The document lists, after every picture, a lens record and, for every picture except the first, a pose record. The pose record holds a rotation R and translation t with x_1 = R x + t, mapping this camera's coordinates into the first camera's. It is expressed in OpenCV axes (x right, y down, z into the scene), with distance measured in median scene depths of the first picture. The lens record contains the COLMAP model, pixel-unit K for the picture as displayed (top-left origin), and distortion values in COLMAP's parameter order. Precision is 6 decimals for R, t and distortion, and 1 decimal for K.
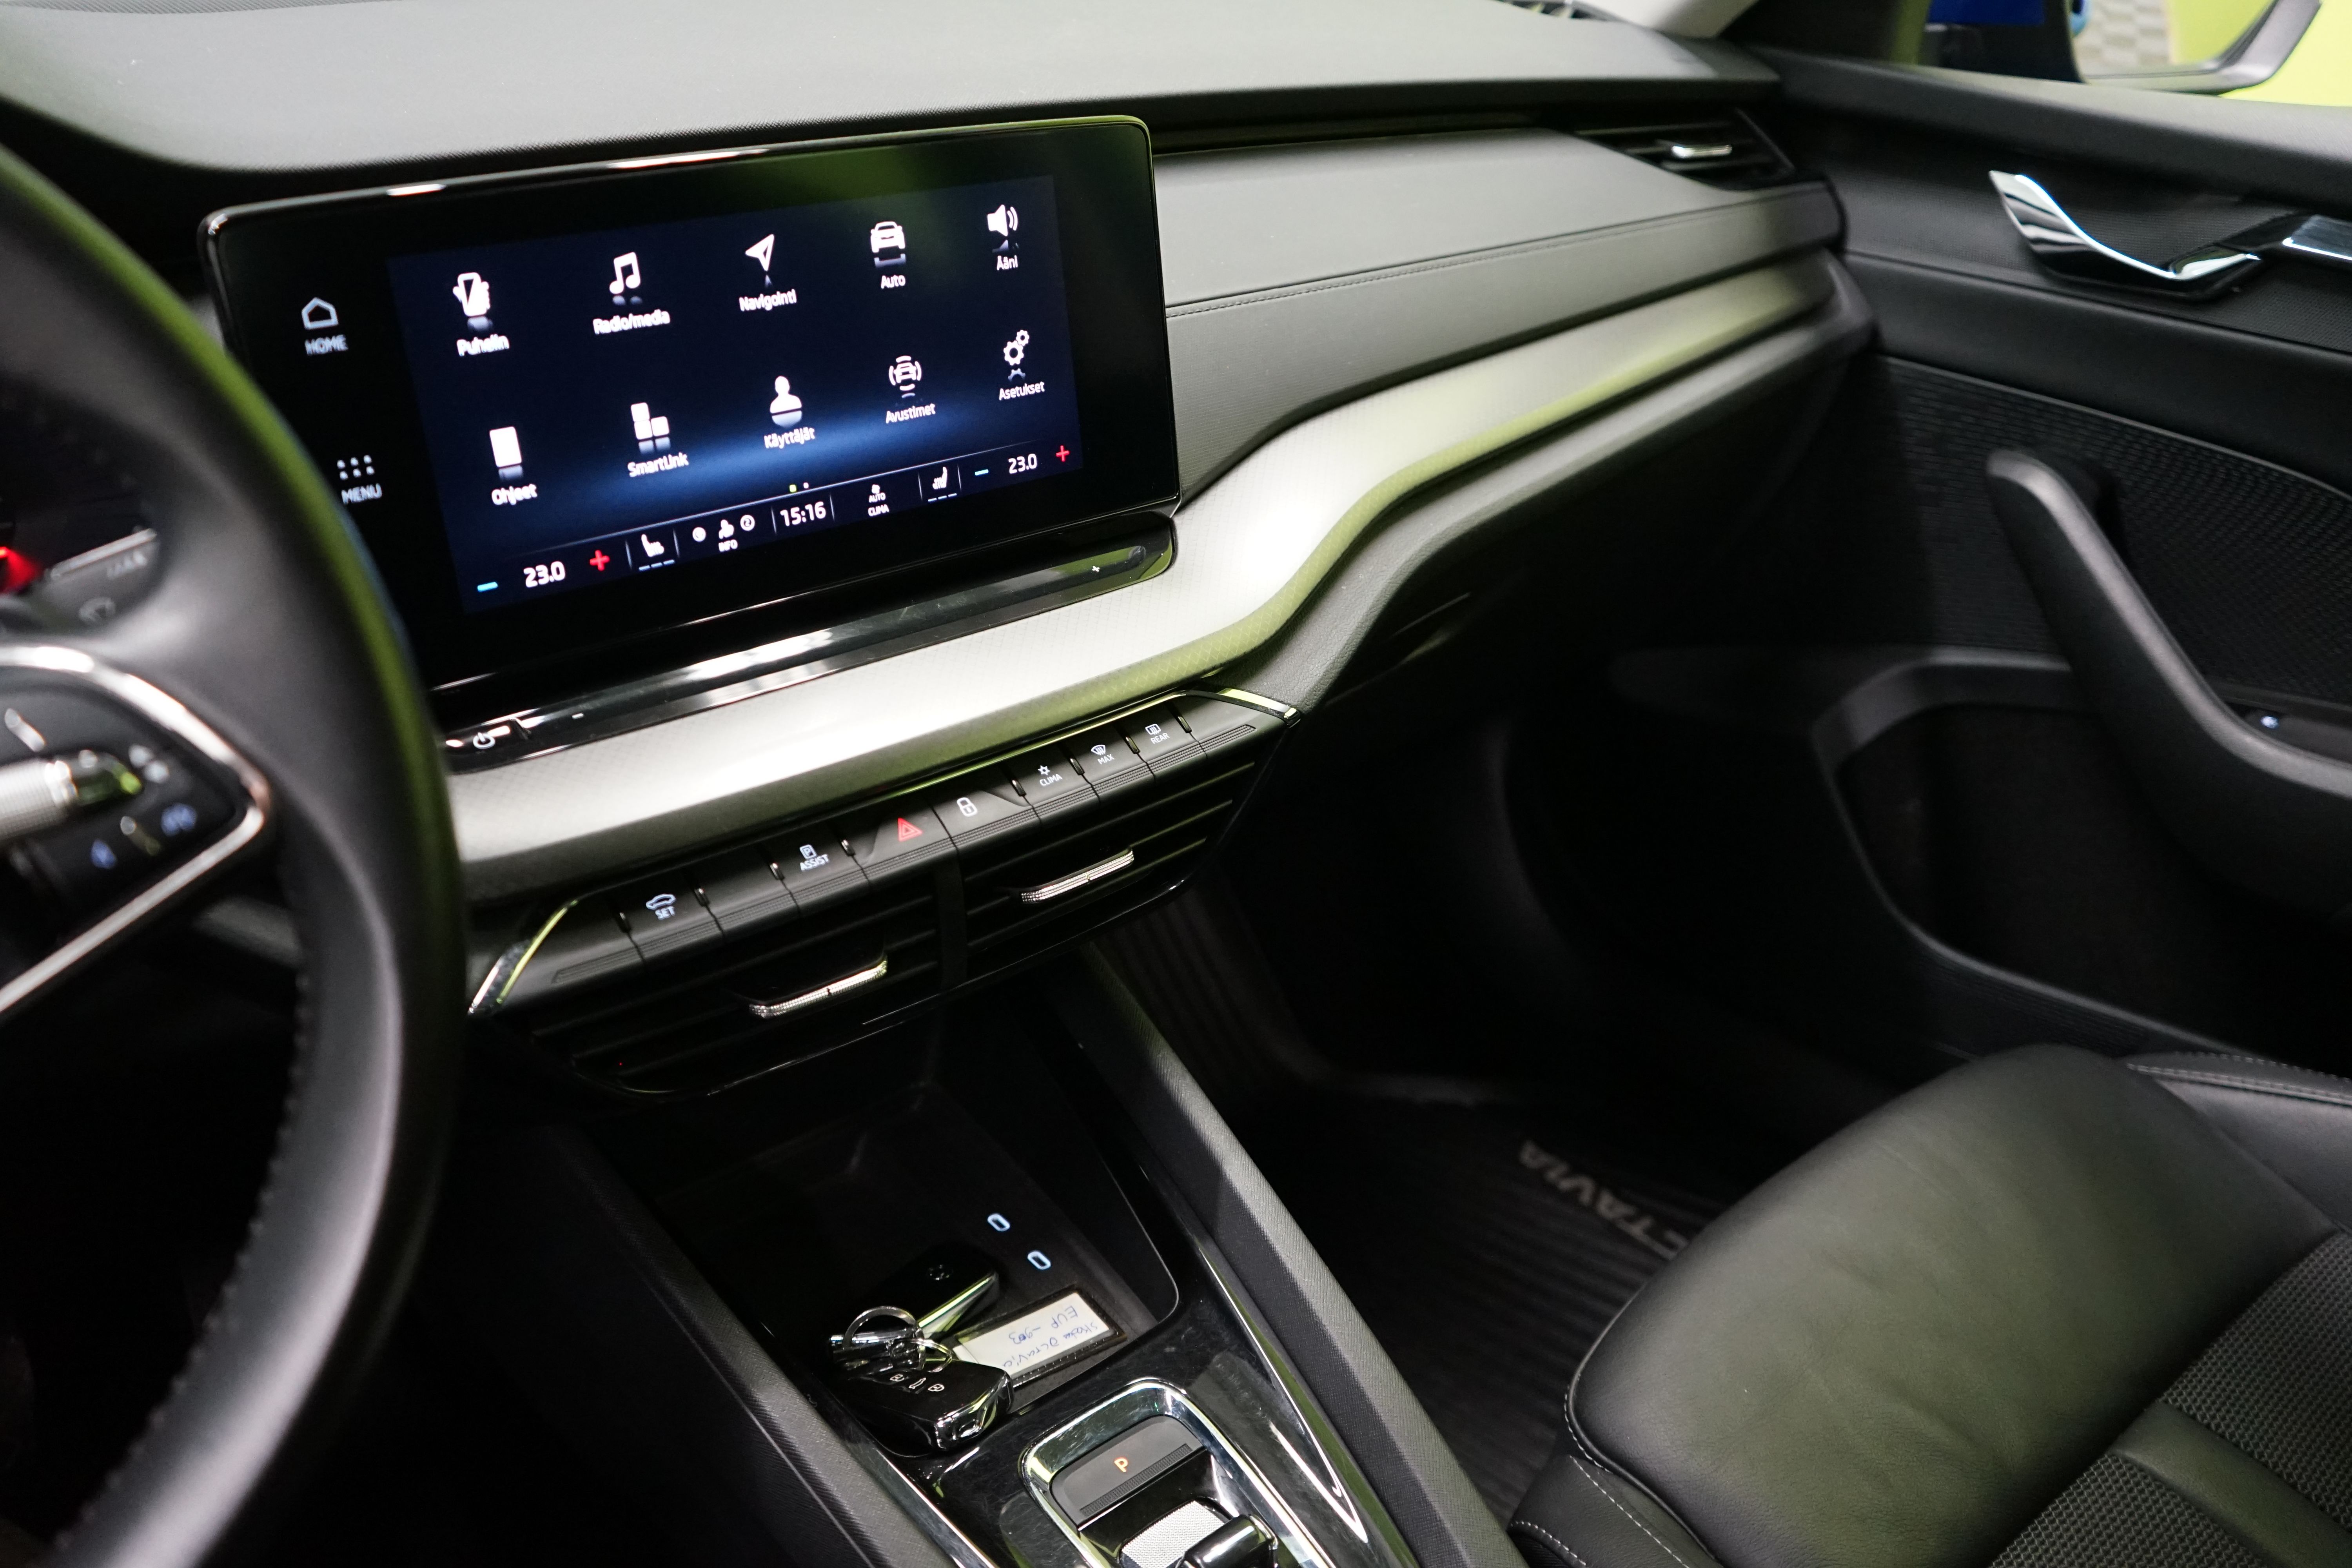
lens RADIAL K [[1898.7, 0, 1176.0], [0, 1898.7, 784.0], [0, 0, 1]] dist [0.005668, 0.002884]
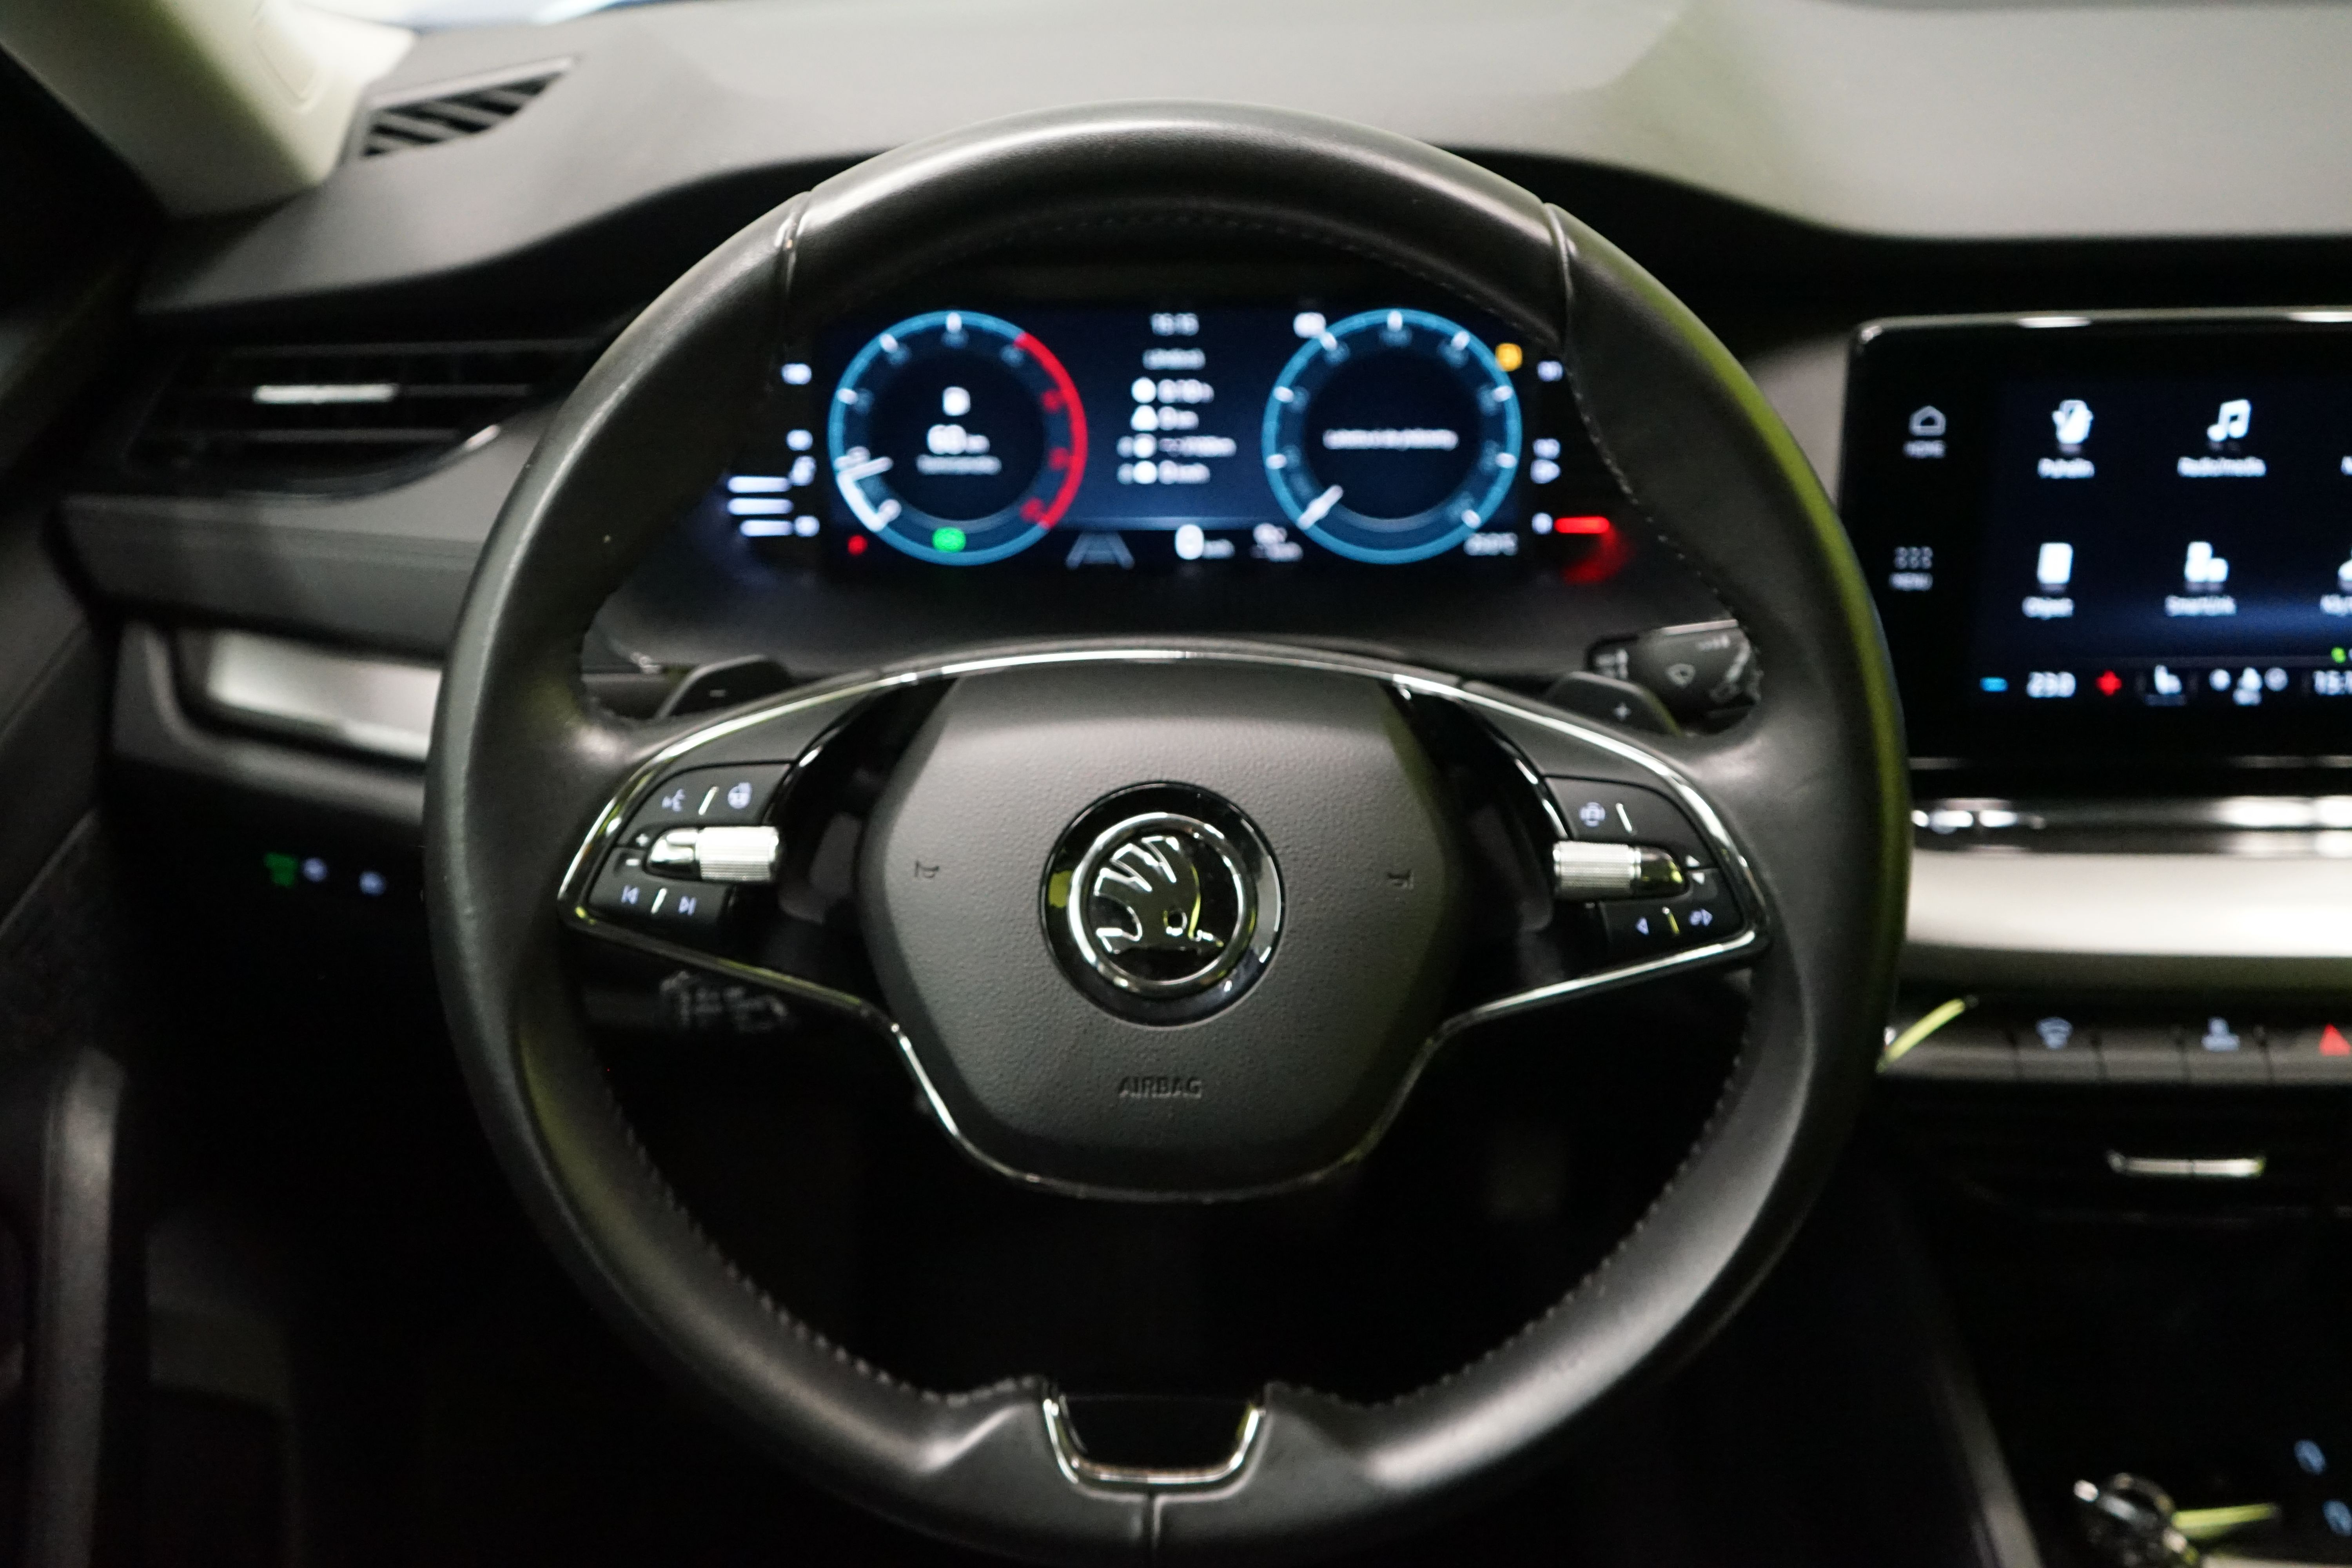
lens RADIAL K [[2511.1, 0, 1176.0], [0, 2511.1, 784.0], [0, 0, 1]] dist [-0.014853, 0.004532]
pose [[0.764161, 0.316770, -0.561885, 0.080062], [-0.275673, 0.947928, 0.159493, -0.145494], [0.583149, 0.033018, 0.811694, -0.360545]]
